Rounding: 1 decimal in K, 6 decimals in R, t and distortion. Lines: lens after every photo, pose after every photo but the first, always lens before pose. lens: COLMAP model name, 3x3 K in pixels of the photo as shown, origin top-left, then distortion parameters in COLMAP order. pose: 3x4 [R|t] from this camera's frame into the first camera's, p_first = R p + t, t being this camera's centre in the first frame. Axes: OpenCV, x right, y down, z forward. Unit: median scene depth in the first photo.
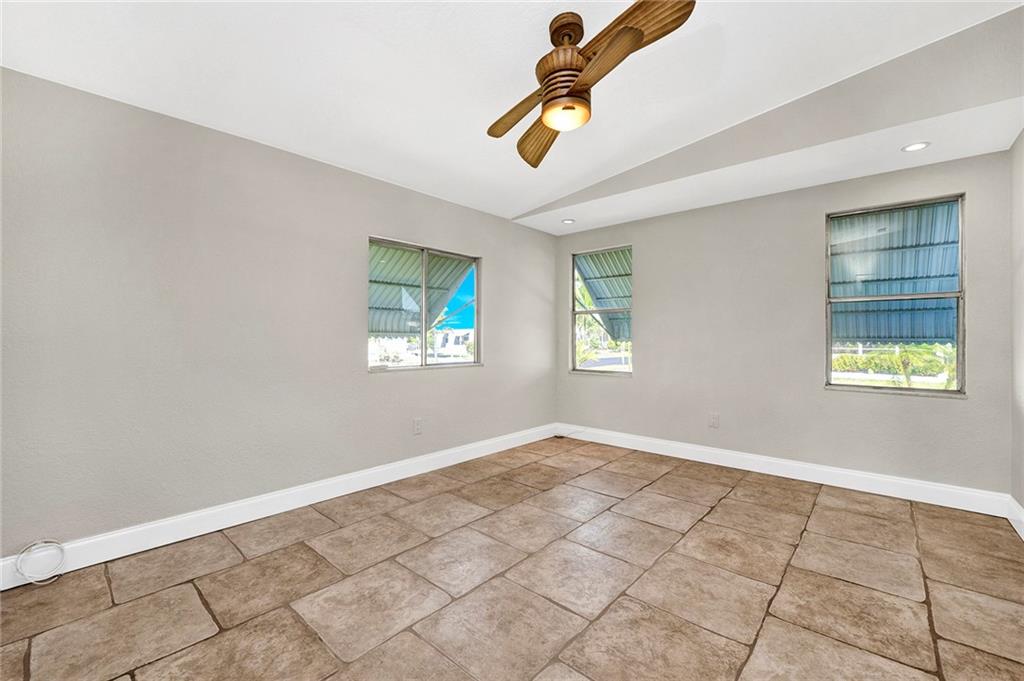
lens RADIAL K [[419.0, 0, 515.8], [0, 419.0, 344.0], [0, 0, 1]] dist [-0.016697, 0.000033]
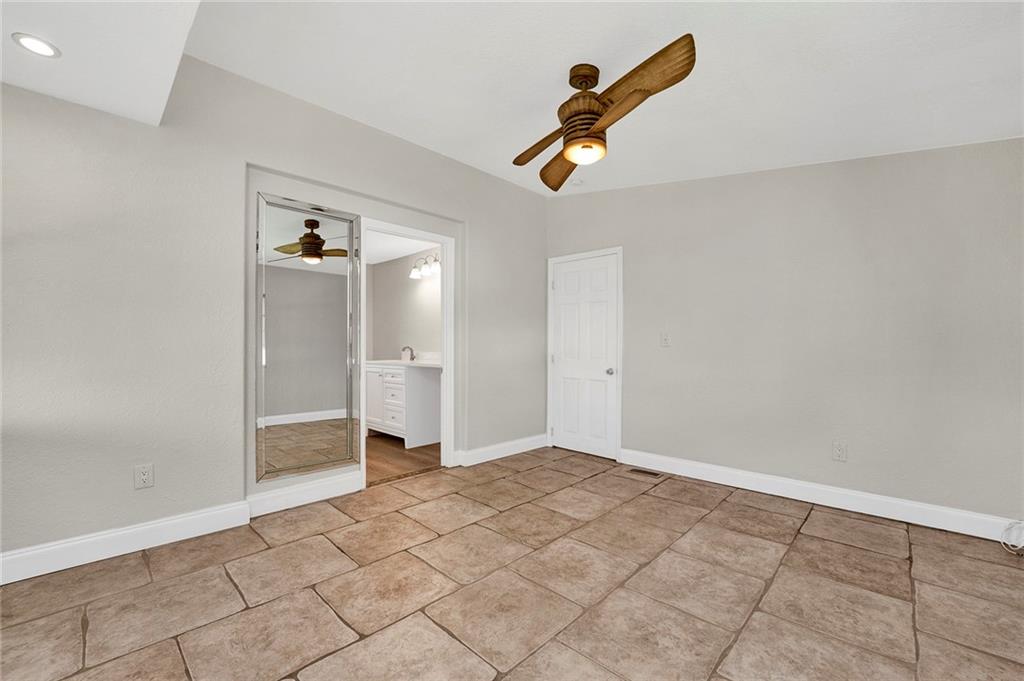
lens RADIAL K [[419.0, 0, 515.8], [0, 419.0, 344.0], [0, 0, 1]] dist [-0.016697, 0.000033]
pose [[-0.999299, -0.009861, 0.036122, 0.261621], [-0.009641, 0.999934, 0.006282, -0.023581], [-0.036181, 0.005929, -0.999328, 2.105304]]
